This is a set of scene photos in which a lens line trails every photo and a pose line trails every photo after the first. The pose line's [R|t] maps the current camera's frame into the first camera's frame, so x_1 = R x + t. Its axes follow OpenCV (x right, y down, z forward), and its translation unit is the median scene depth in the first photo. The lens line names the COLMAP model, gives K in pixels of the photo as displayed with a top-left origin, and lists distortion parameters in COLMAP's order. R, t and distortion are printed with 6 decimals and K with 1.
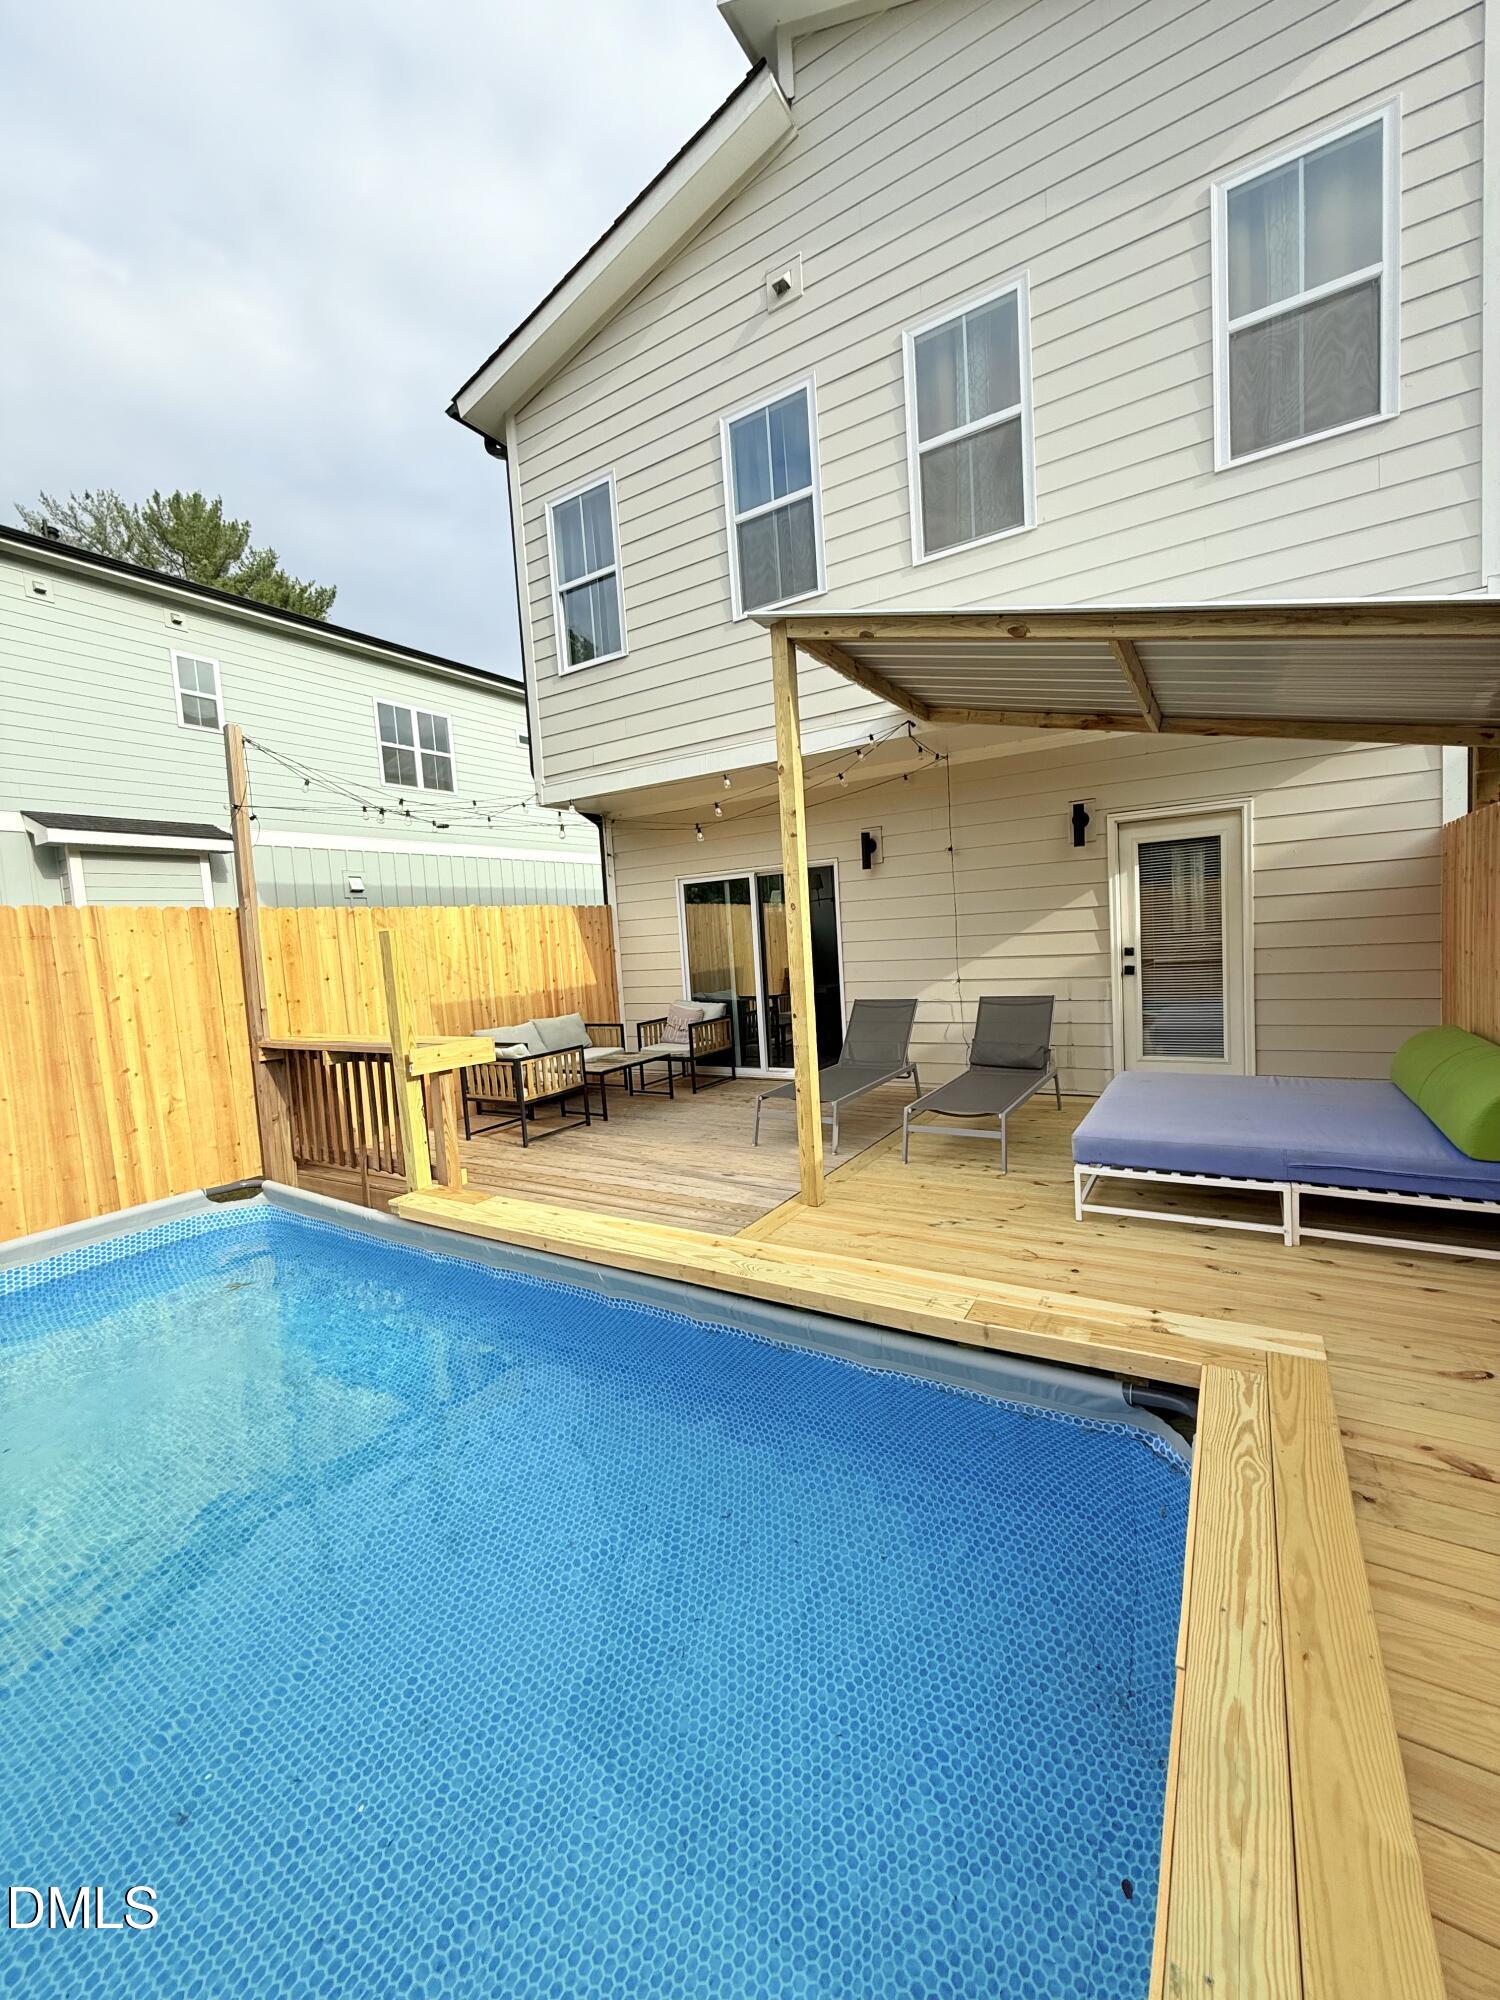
lens RADIAL K [[793.2, 0, 751.7], [0, 793.2, 993.7], [0, 0, 1]] dist [0.000951, -0.000098]
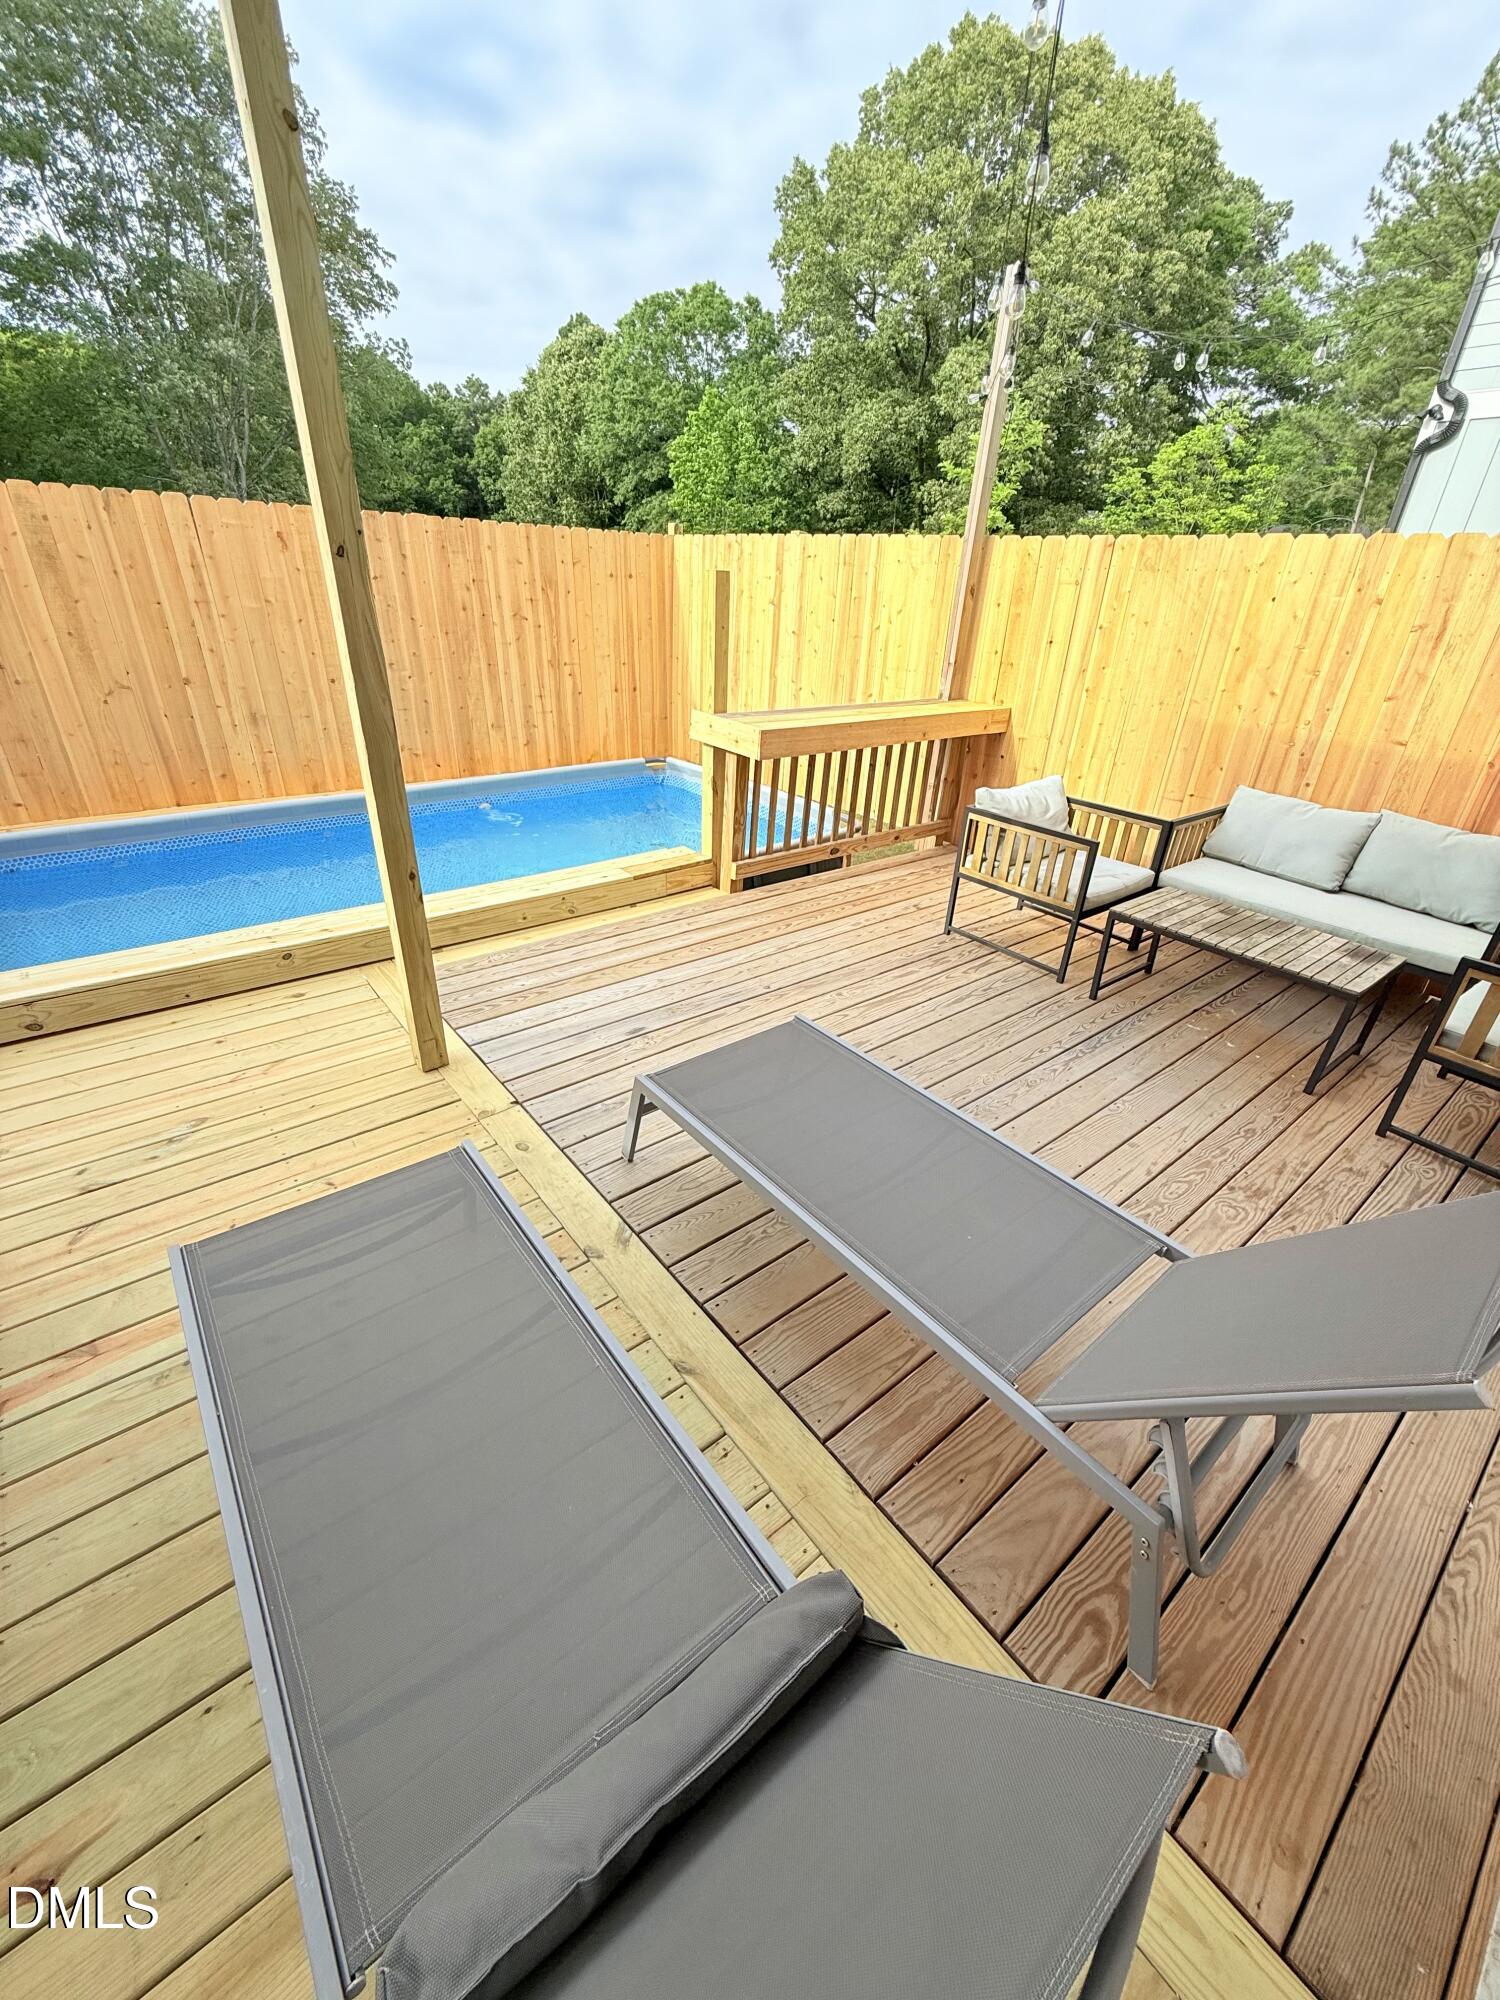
lens RADIAL K [[793.2, 0, 751.7], [0, 793.2, 993.7], [0, 0, 1]] dist [0.000951, -0.000098]
pose [[-0.336127, 0.478511, -0.811200, 0.388222], [-0.094421, 0.839854, 0.534538, -0.127364], [0.937072, 0.256267, -0.237116, 1.089031]]
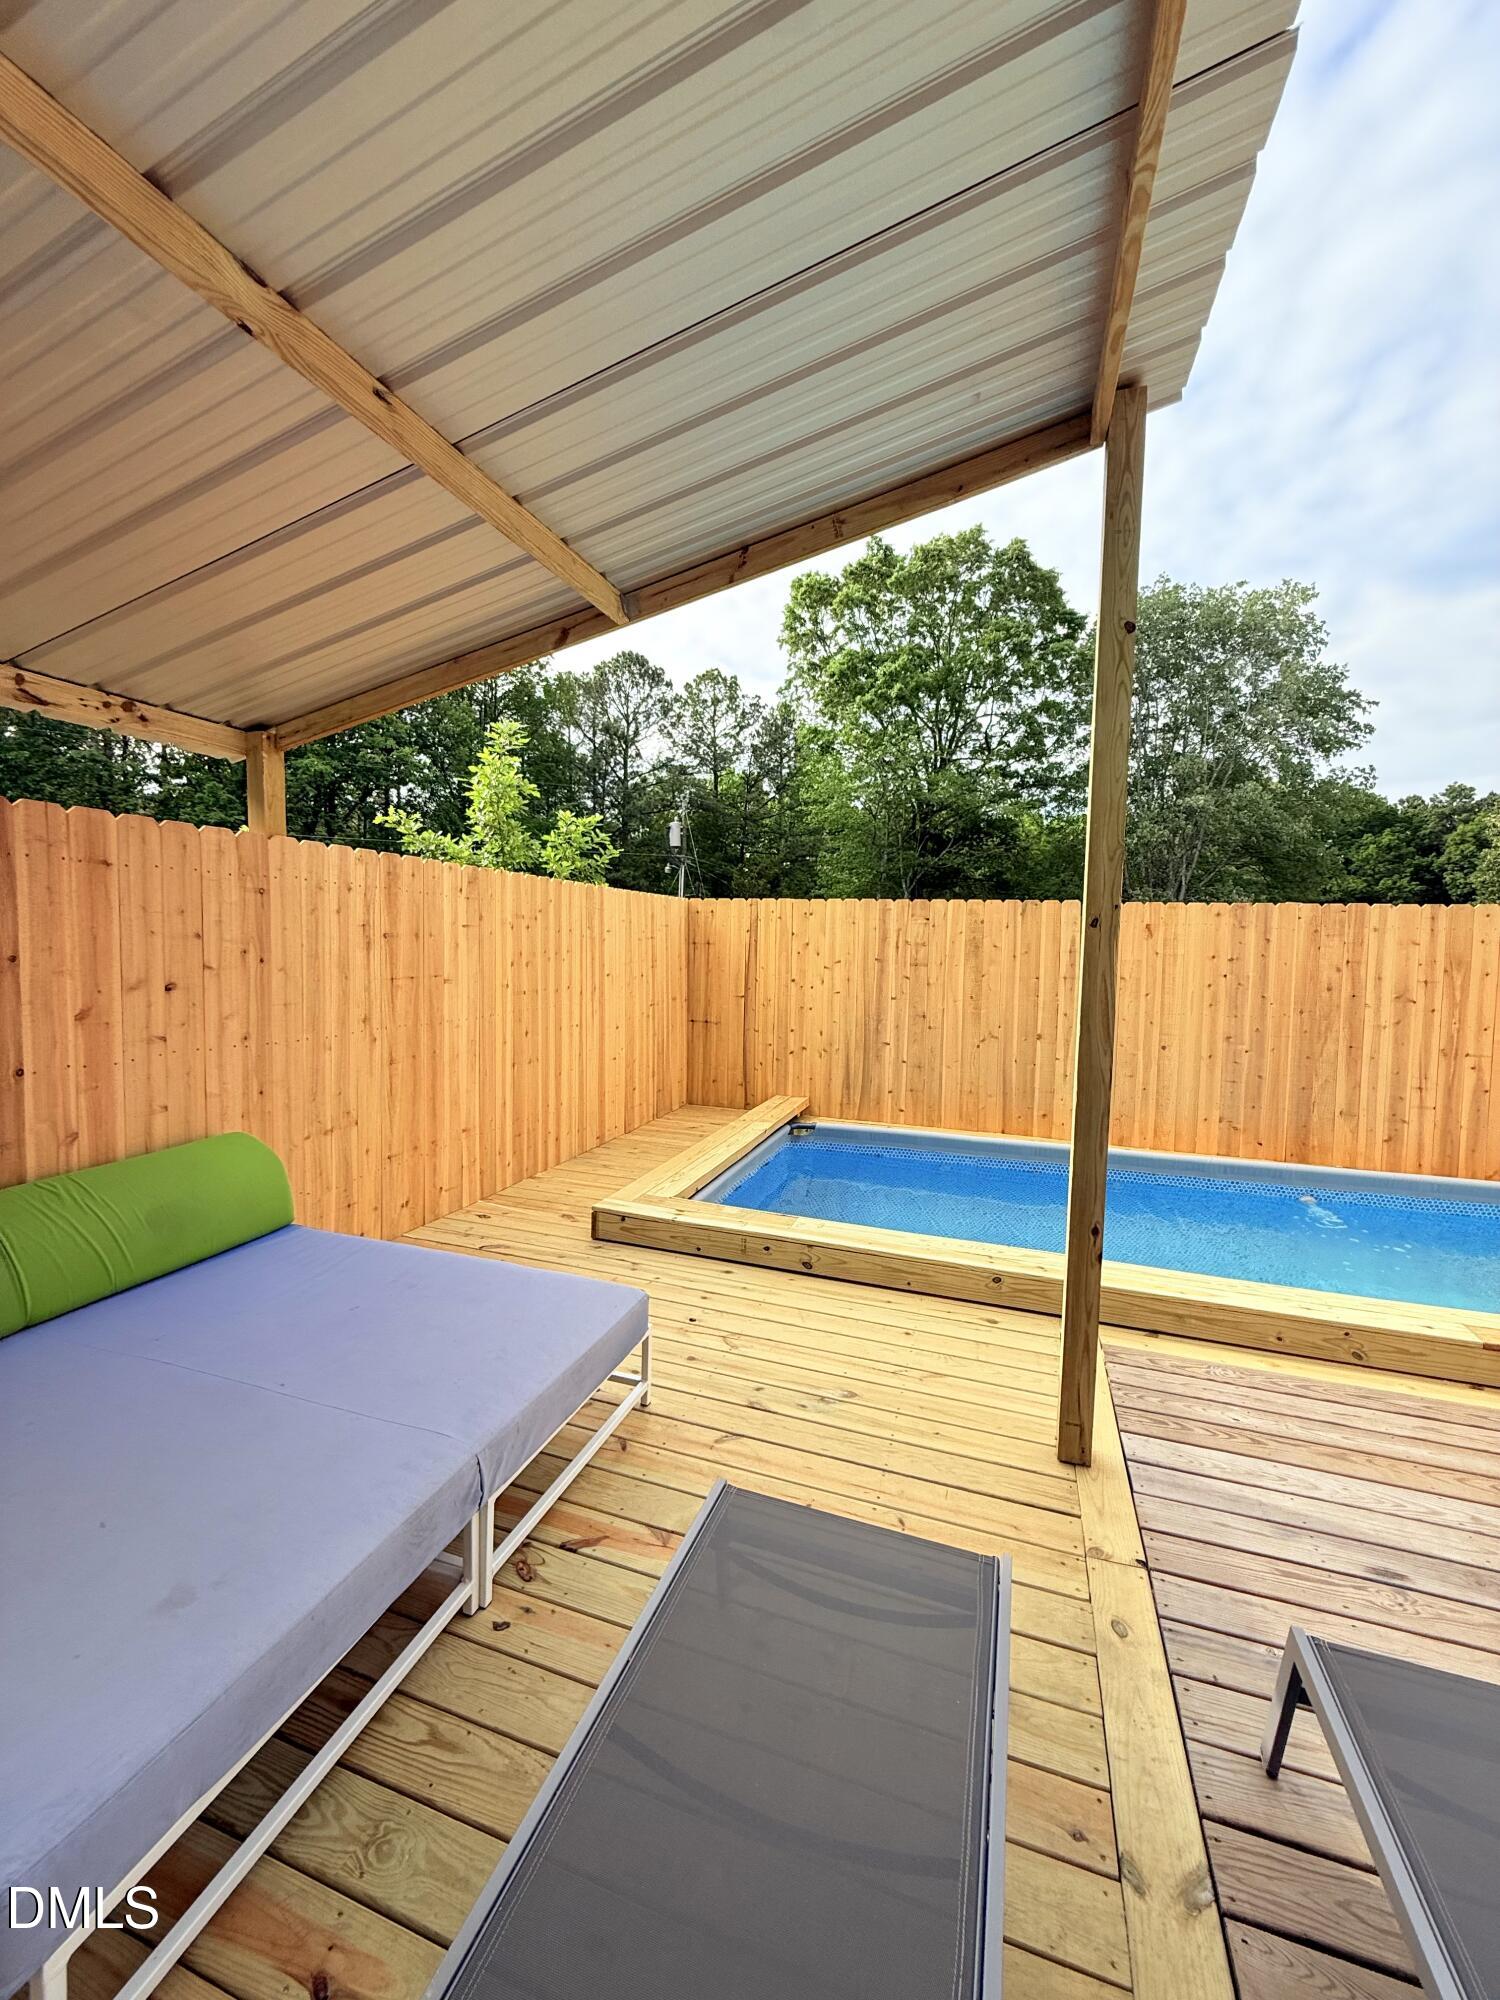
lens RADIAL K [[793.2, 0, 751.7], [0, 793.2, 993.7], [0, 0, 1]] dist [0.000951, -0.000098]
pose [[-0.973447, 0.053341, -0.222613, 0.316327], [0.018560, 0.987662, 0.155498, -0.115223], [0.228161, 0.147237, -0.962426, 1.125098]]
